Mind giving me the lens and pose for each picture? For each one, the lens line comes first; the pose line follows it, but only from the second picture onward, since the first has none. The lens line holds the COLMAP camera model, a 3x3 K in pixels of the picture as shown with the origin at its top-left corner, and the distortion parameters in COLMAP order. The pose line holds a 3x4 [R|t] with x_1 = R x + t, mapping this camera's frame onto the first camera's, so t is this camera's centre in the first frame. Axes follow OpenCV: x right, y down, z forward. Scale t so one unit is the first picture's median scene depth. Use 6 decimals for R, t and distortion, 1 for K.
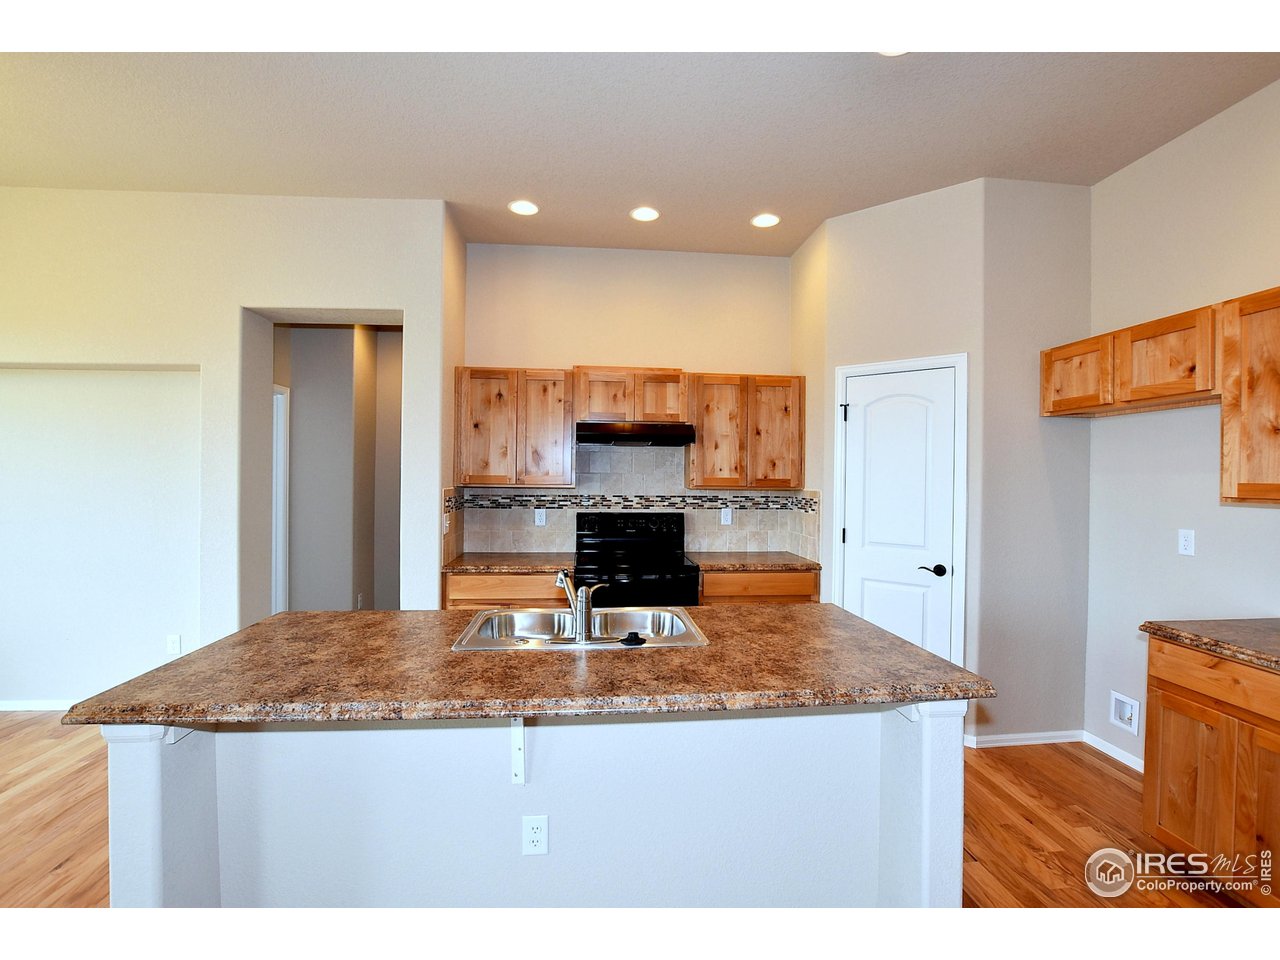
lens RADIAL K [[601.0, 0, 639.6], [0, 601.0, 478.0], [0, 0, 1]] dist [-0.023948, 0.000279]
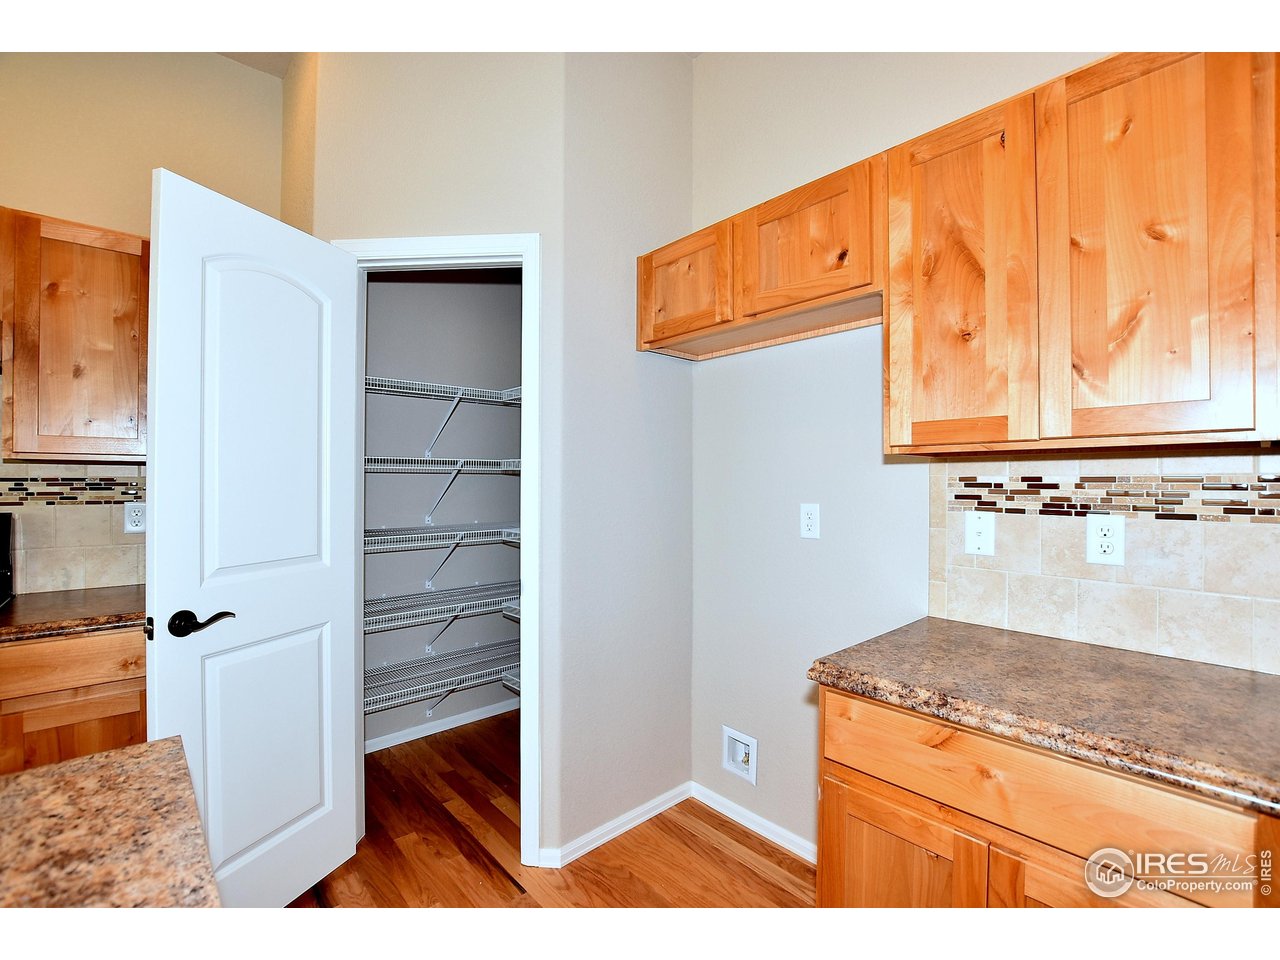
lens RADIAL K [[567.1, 0, 648.5], [0, 567.1, 479.7], [0, 0, 1]] dist [-0.031943, 0.001455]
pose [[0.796816, -0.007698, 0.604173, 0.241854], [0.009050, 0.999959, 0.000806, 0.040037], [-0.604154, 0.004826, 0.796853, 0.397200]]
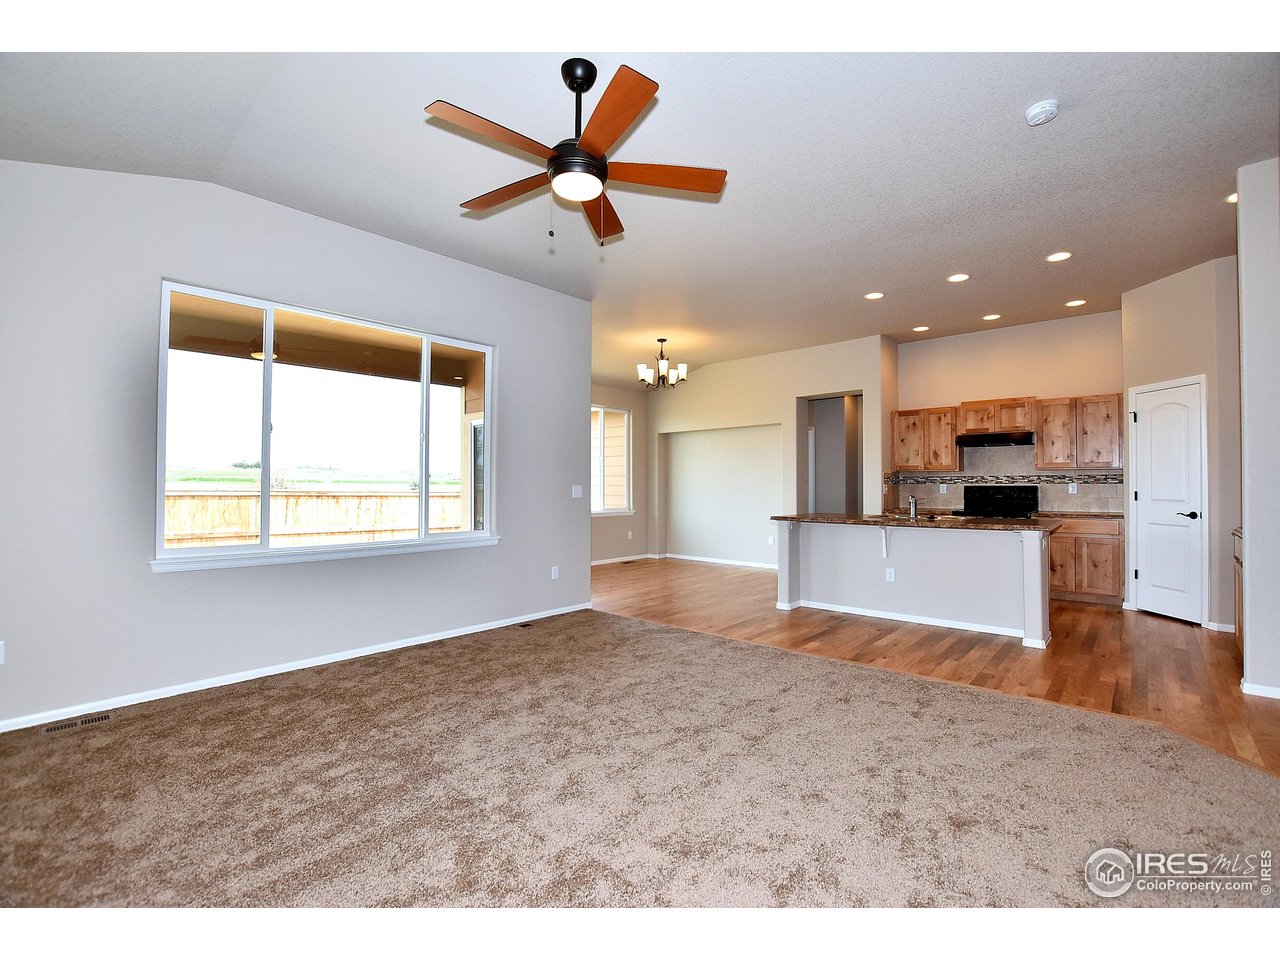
lens RADIAL K [[576.9, 0, 640.0], [0, 576.9, 480.0], [0, 0, 1]] dist [-0.001535, 0.000203]
pose [[0.672269, -0.014753, -0.740160, 0.564450], [0.004711, 0.999866, -0.015651, 0.069669], [0.740292, 0.007035, 0.672249, -0.927818]]
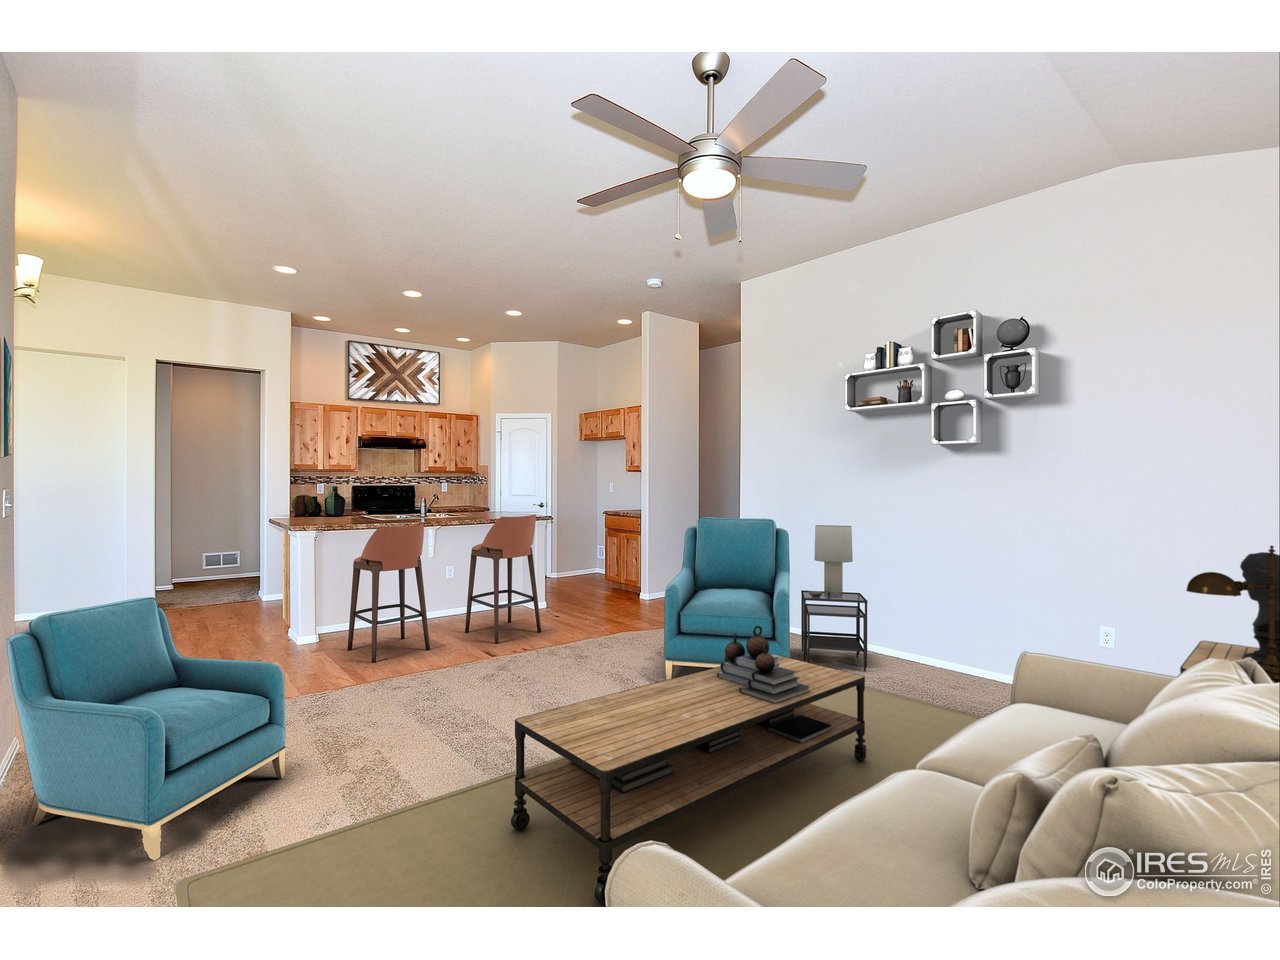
lens RADIAL K [[601.0, 0, 639.6], [0, 601.0, 478.0], [0, 0, 1]] dist [-0.023948, 0.000279]
pose [[0.813837, -0.008012, 0.581037, -0.483253], [0.007096, 0.999967, 0.003850, 0.036611], [-0.581049, 0.000990, 0.813868, -0.998431]]
